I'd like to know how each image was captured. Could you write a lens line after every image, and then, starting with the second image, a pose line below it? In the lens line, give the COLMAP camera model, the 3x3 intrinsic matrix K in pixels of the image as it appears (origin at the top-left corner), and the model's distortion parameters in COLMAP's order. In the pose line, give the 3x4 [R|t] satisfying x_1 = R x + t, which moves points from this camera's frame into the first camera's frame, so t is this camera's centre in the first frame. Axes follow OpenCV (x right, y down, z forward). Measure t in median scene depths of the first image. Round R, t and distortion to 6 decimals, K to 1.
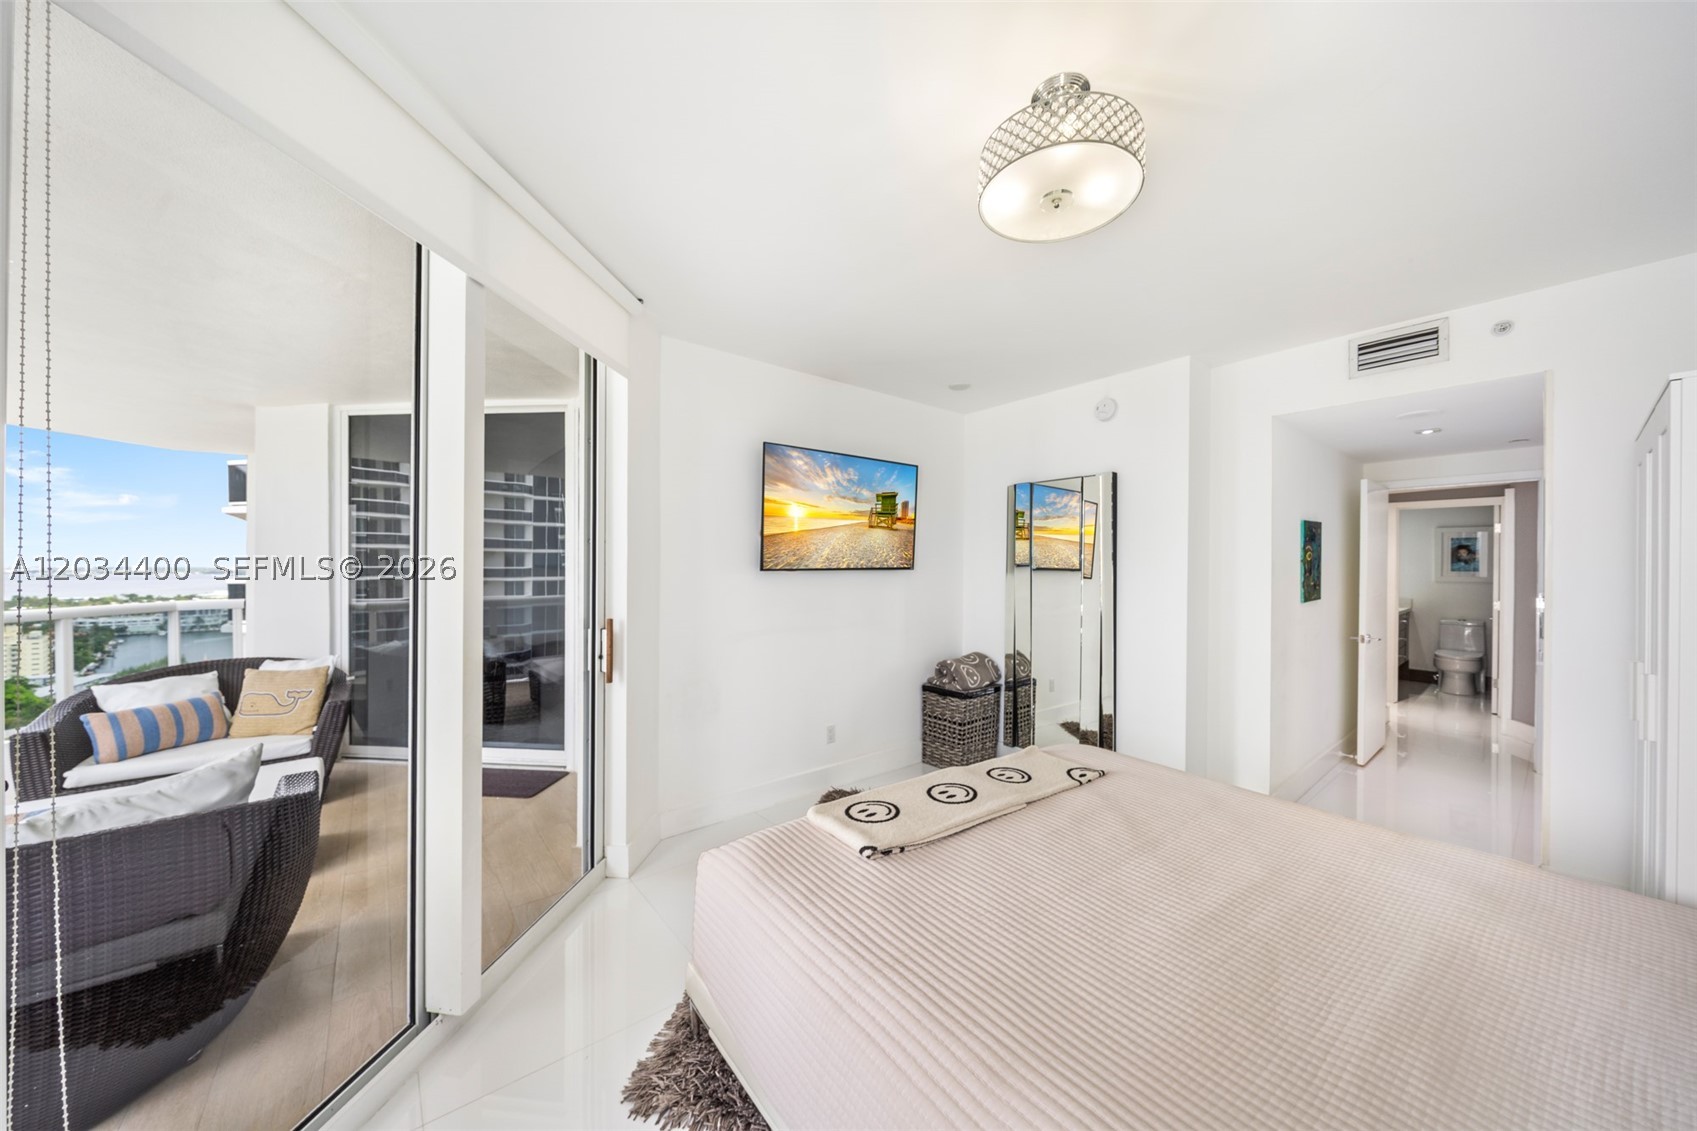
lens RADIAL K [[587.3, 0, 820.9], [0, 587.3, 570.8], [0, 0, 1]] dist [-0.001427, -0.000349]
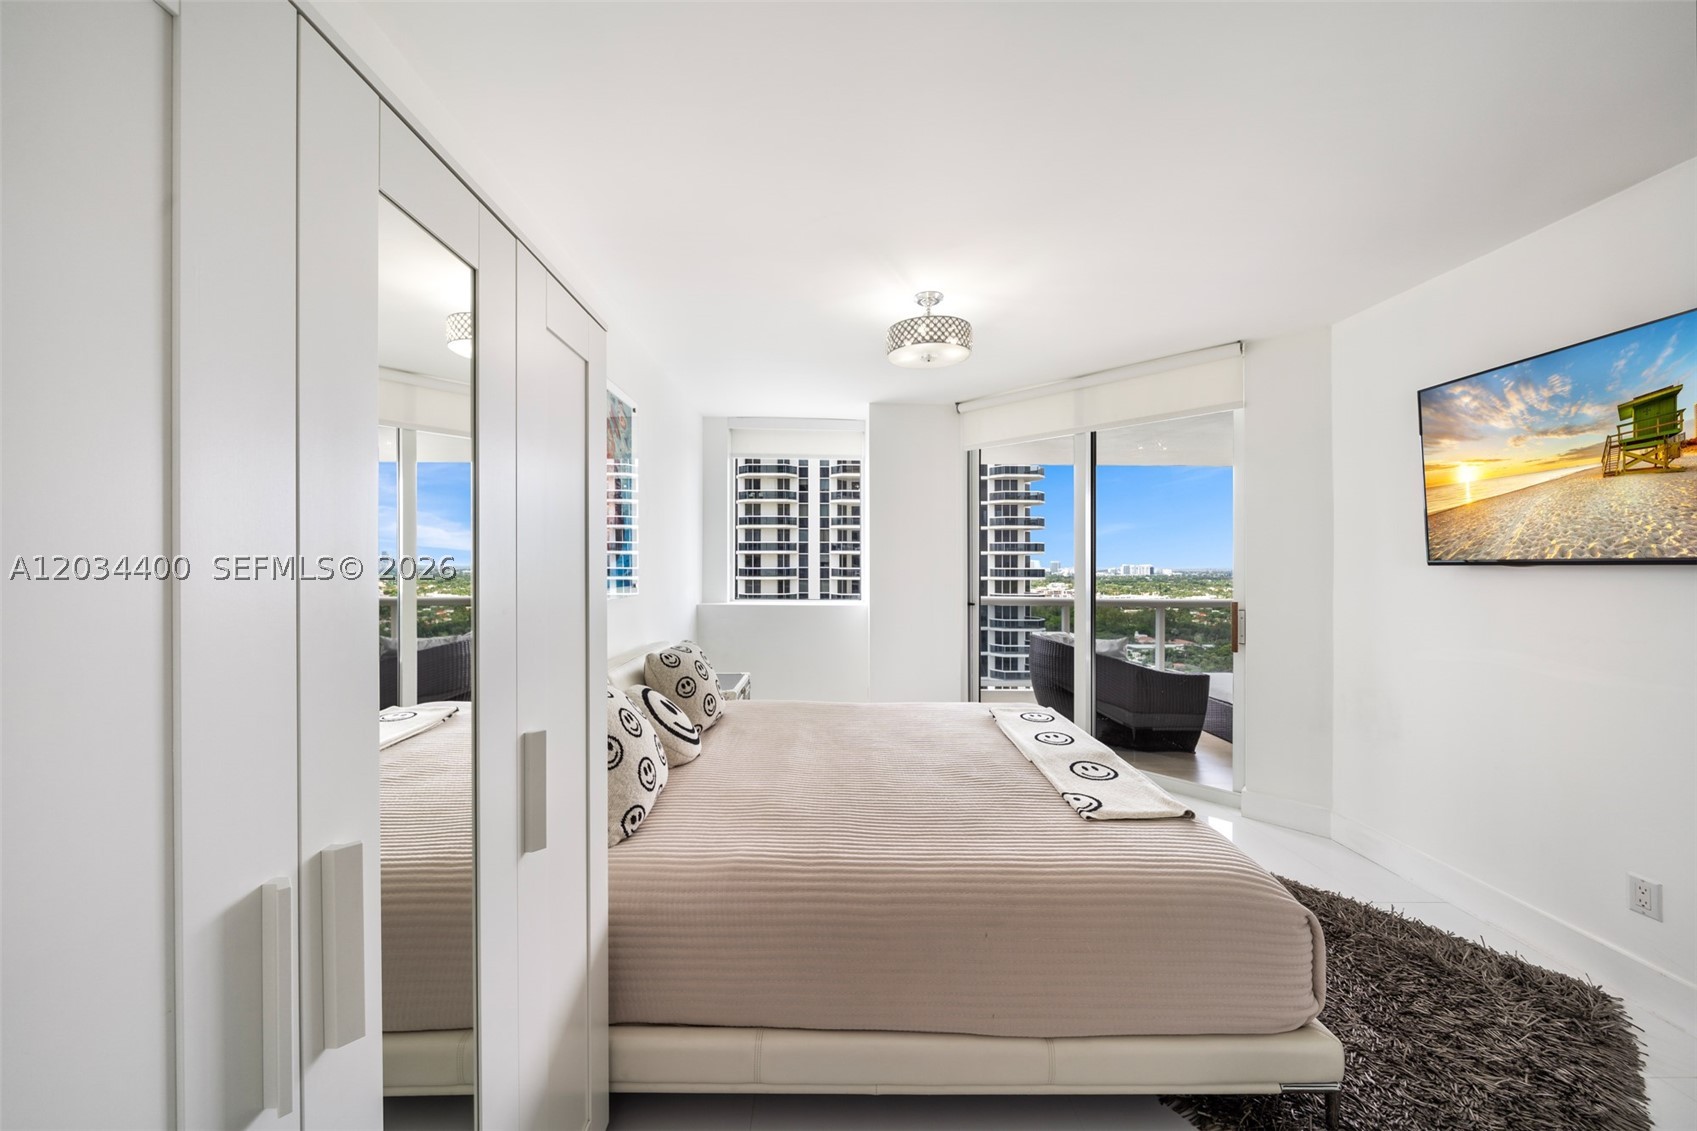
lens RADIAL K [[587.3, 0, 823.4], [0, 587.3, 548.1], [0, 0, 1]] dist [-0.001427, -0.000349]
pose [[-0.604915, -0.033322, -0.795593, 0.875698], [-0.009757, 0.999359, -0.034438, 0.009323], [0.796231, -0.013070, -0.604852, 0.788032]]
